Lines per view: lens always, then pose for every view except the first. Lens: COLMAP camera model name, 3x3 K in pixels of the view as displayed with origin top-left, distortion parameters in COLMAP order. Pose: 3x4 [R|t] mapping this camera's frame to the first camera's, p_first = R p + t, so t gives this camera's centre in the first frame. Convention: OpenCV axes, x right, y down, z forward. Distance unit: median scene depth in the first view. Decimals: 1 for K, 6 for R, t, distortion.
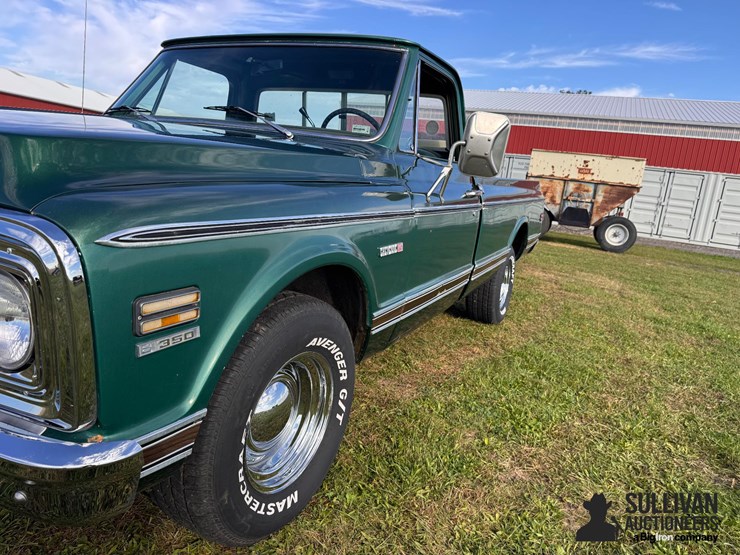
lens RADIAL K [[516.5, 0, 367.5], [0, 516.5, 271.0], [0, 0, 1]] dist [0.175920, -0.276771]
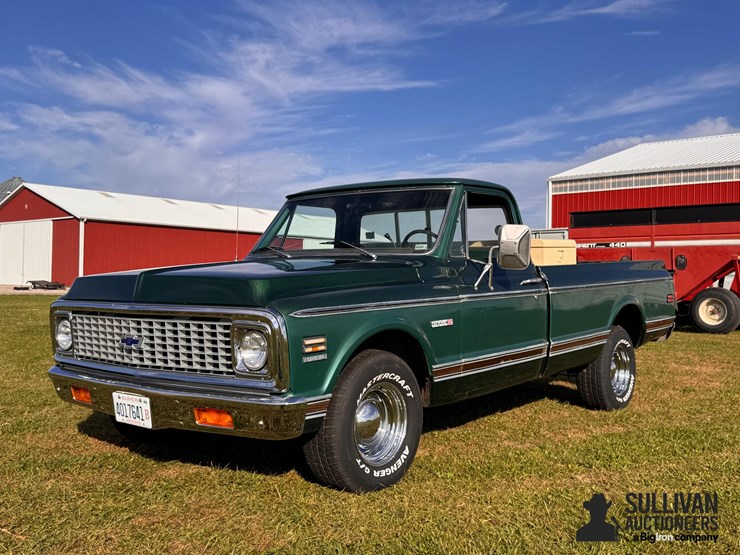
lens RADIAL K [[765.5, 0, 367.1], [0, 765.5, 281.3], [0, 0, 1]] dist [0.166436, -0.362112]
pose [[0.969433, -0.103496, -0.222460, 0.382554], [0.062841, 0.981172, -0.182627, 0.258647], [0.237172, 0.163065, 0.957684, -1.349241]]
